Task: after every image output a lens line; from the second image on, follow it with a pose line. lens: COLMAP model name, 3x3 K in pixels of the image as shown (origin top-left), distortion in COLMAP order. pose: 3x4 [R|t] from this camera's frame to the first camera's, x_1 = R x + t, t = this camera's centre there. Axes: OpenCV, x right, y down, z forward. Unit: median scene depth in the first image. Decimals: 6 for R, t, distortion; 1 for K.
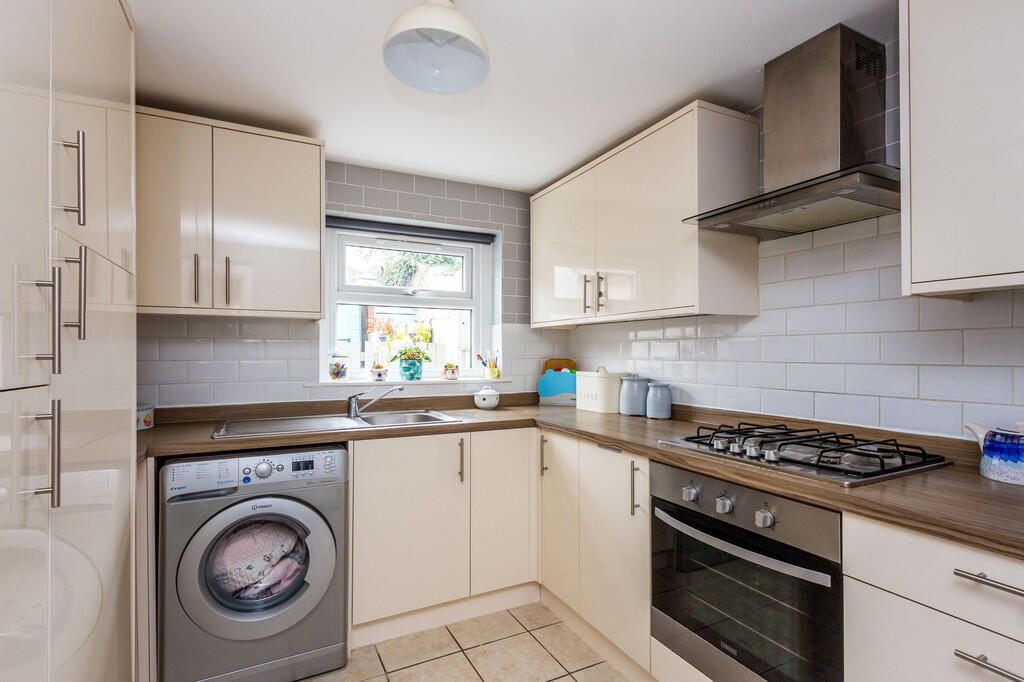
lens RADIAL K [[470.2, 0, 508.7], [0, 470.2, 331.8], [0, 0, 1]] dist [0.000655, 0.000119]
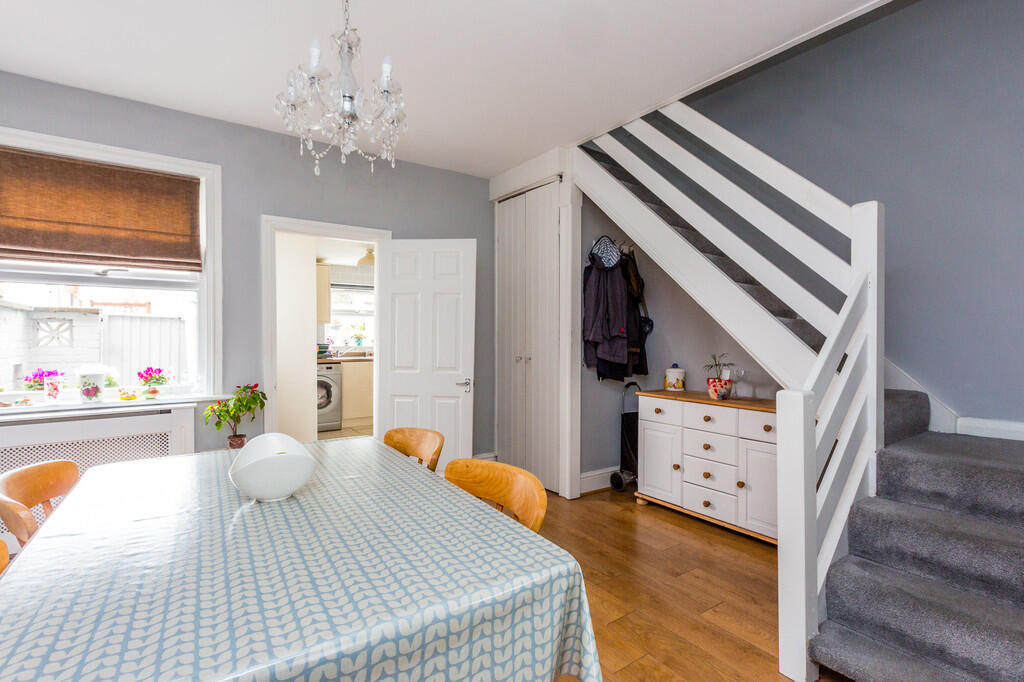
lens RADIAL K [[470.2, 0, 508.7], [0, 470.2, 331.8], [0, 0, 1]] dist [0.000655, 0.000119]
pose [[0.986819, 0.000258, 0.161829, 0.266858], [-0.002460, 0.999907, 0.013406, -0.015315], [-0.161811, -0.013627, 0.986728, -2.394049]]
